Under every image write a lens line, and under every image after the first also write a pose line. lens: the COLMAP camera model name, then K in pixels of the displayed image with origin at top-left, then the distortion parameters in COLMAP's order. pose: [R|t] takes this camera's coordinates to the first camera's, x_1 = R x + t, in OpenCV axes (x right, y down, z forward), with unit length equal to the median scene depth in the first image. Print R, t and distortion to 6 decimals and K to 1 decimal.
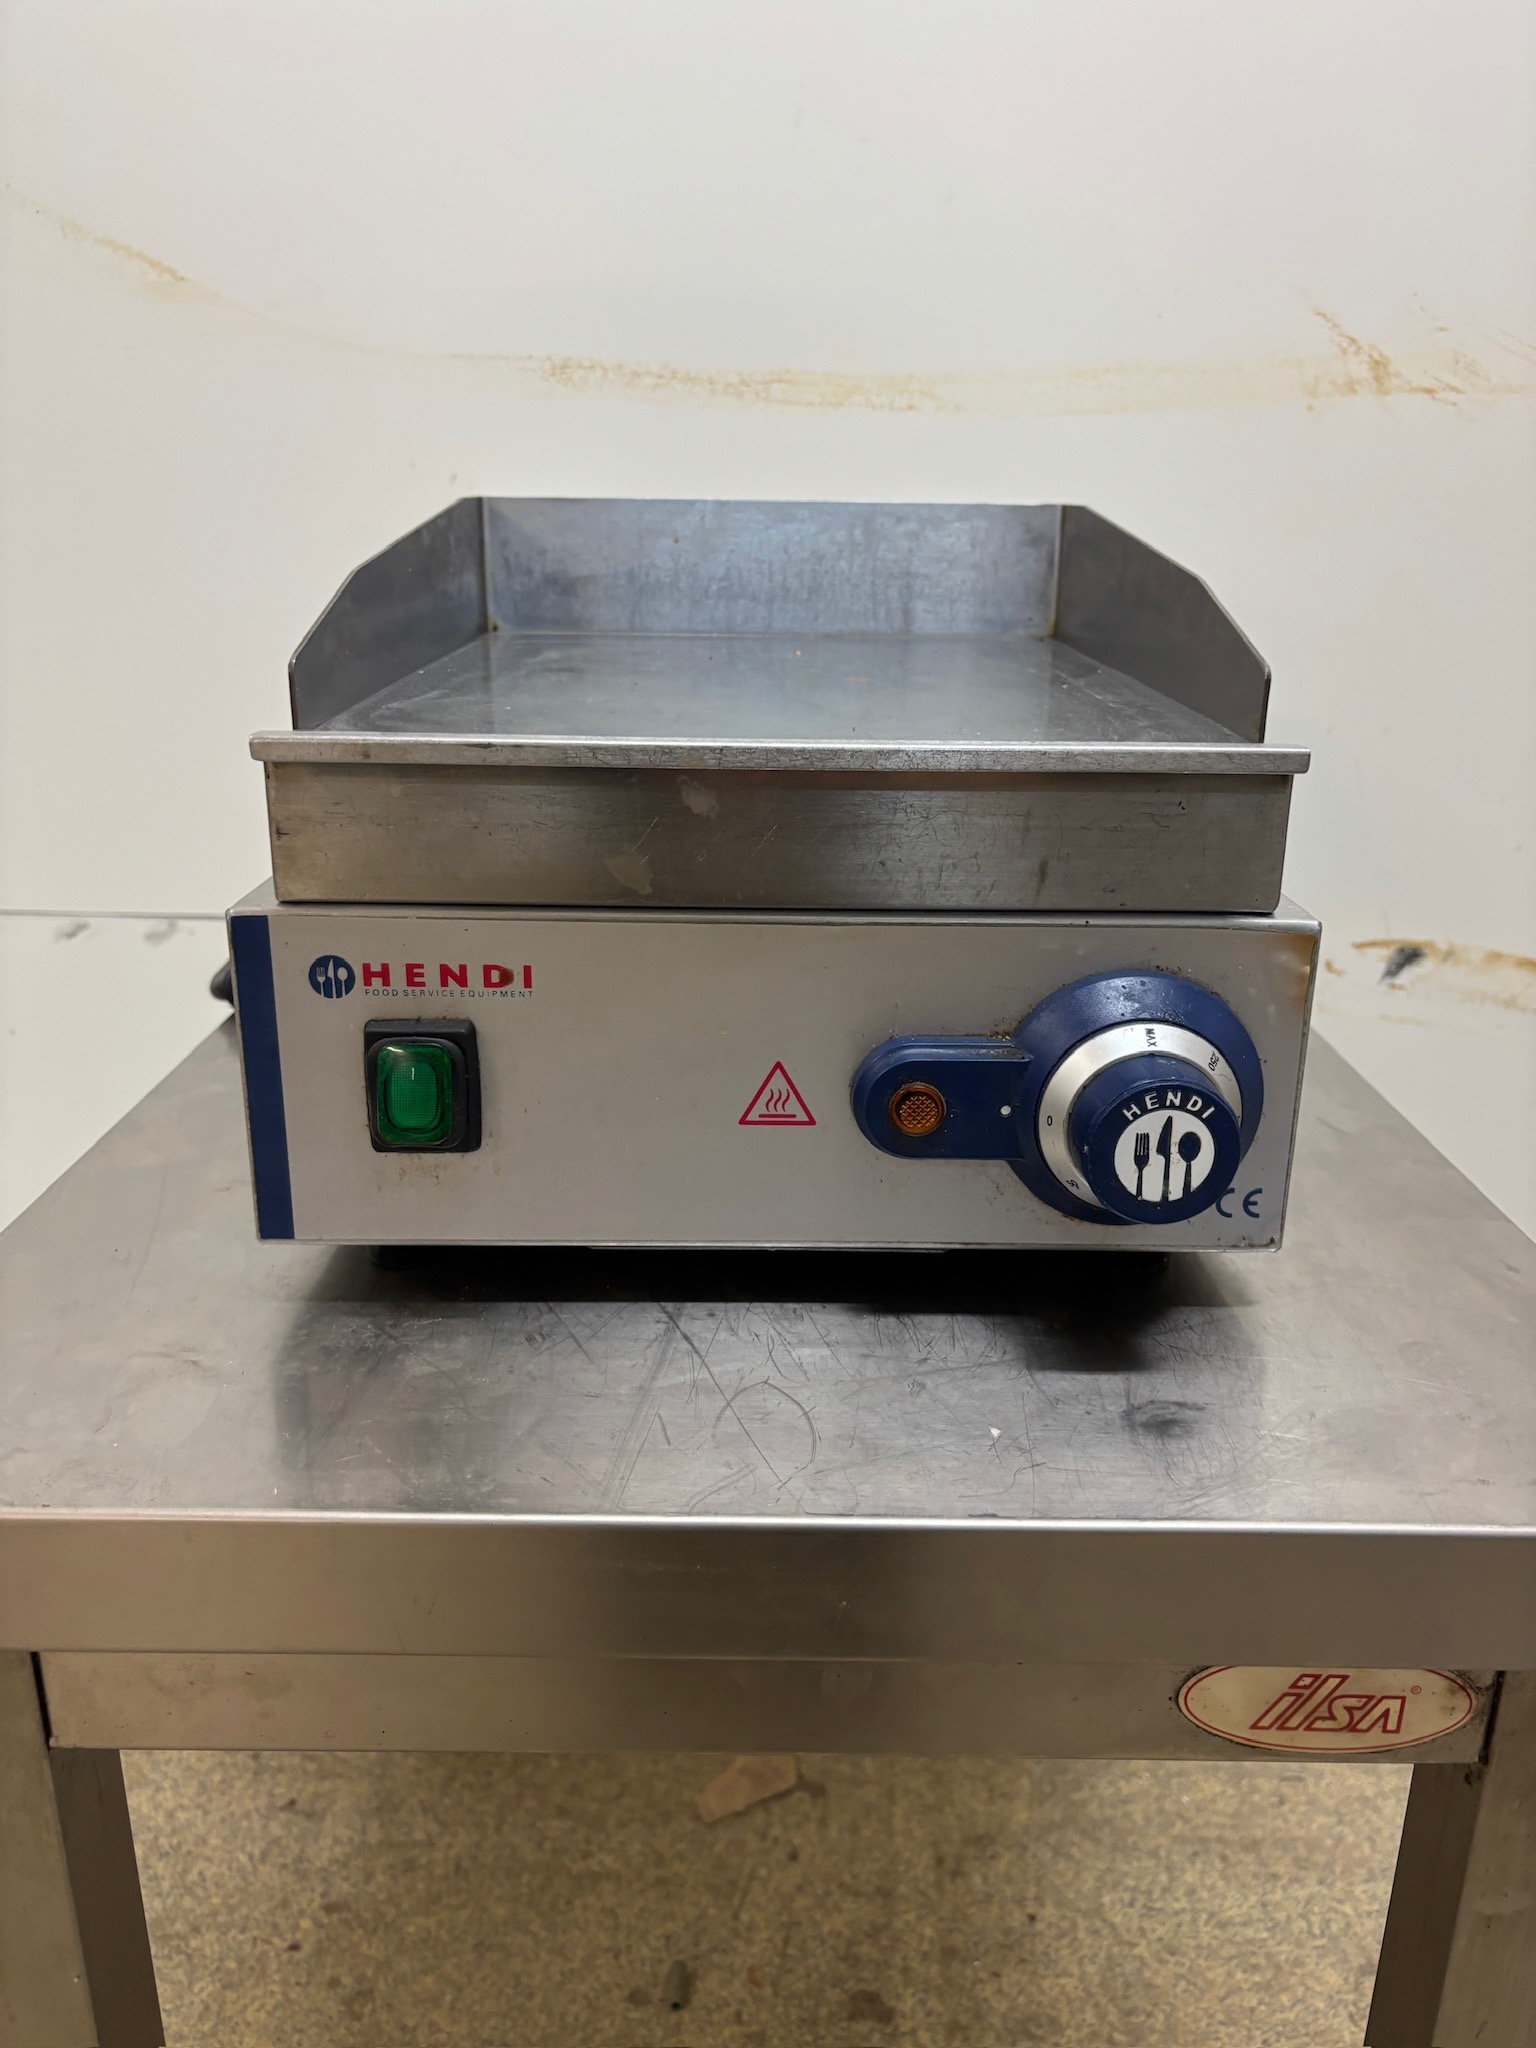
lens RADIAL K [[1585.4, 0, 766.0], [0, 1585.4, 1056.4], [0, 0, 1]] dist [-0.002881, -0.006480]
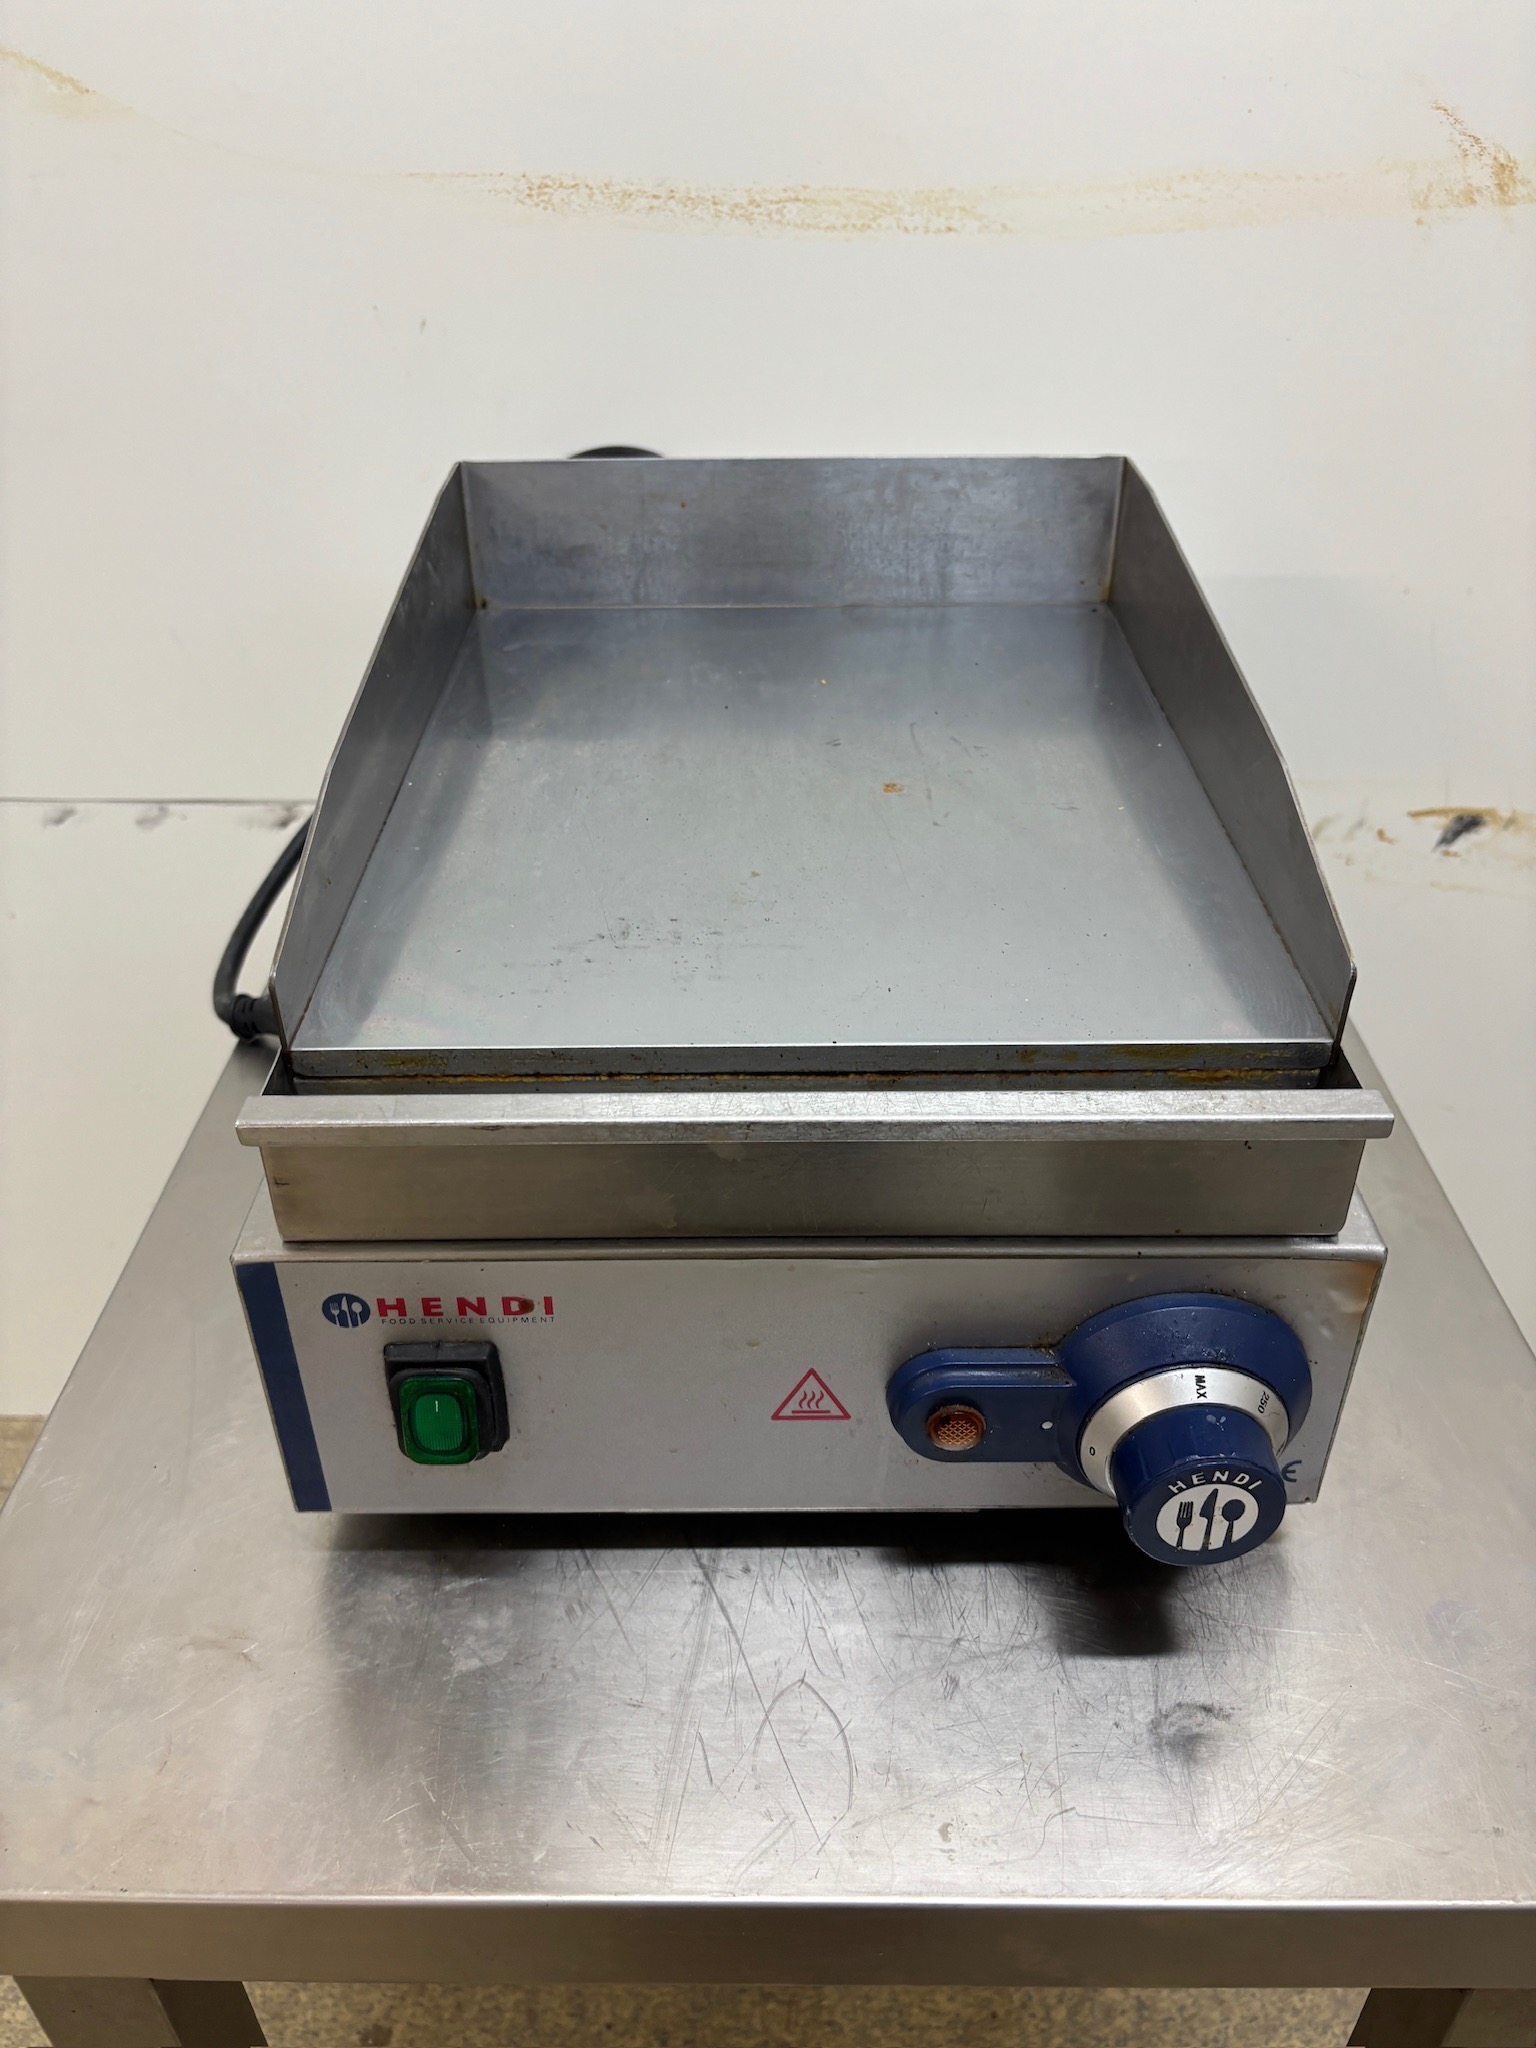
lens RADIAL K [[1580.1, 0, 757.0], [0, 1580.1, 1064.1], [0, 0, 1]] dist [-0.005883, -0.010641]
pose [[0.999749, -0.012901, -0.018322, -0.005331], [0.017374, 0.962645, 0.270208, -0.431624], [0.014151, -0.270458, 0.962628, 0.118934]]
